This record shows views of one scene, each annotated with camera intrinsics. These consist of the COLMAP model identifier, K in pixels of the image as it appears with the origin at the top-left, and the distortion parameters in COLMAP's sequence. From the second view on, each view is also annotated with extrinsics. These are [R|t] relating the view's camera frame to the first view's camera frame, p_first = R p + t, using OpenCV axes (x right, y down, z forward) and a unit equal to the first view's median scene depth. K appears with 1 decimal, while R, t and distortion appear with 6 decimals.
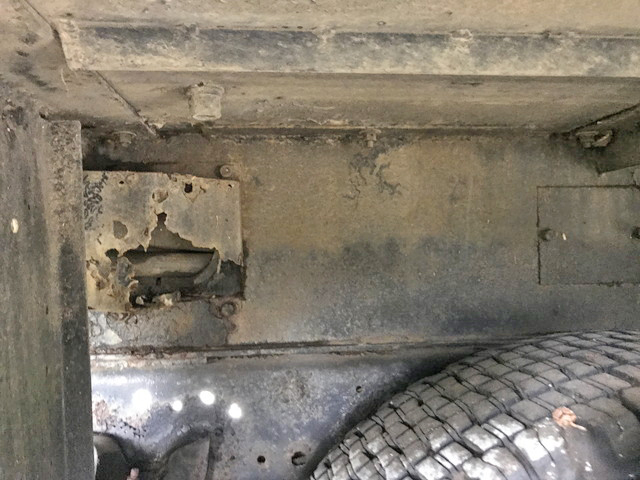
lens RADIAL K [[531.9, 0, 319.8], [0, 531.9, 240.5], [0, 0, 1]] dist [0.011334, -0.016869]
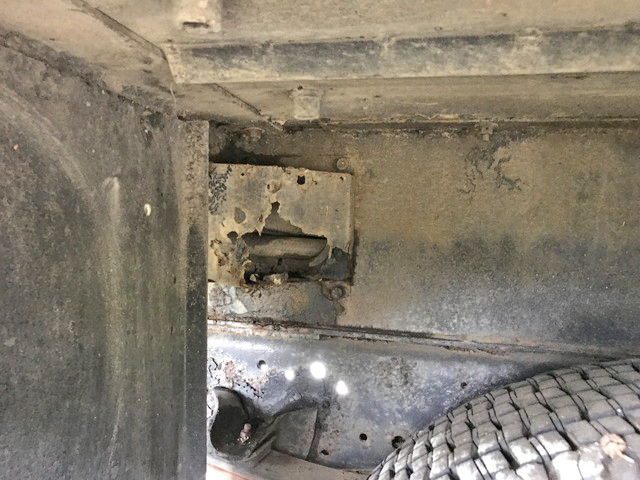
lens RADIAL K [[531.9, 0, 323.7], [0, 531.9, 238.0], [0, 0, 1]] dist [0.011334, -0.016869]
pose [[0.943369, 0.061596, -0.325977, 0.169540], [-0.052095, 0.997926, 0.037805, -0.023946], [0.327630, -0.018682, 0.944621, -0.022435]]
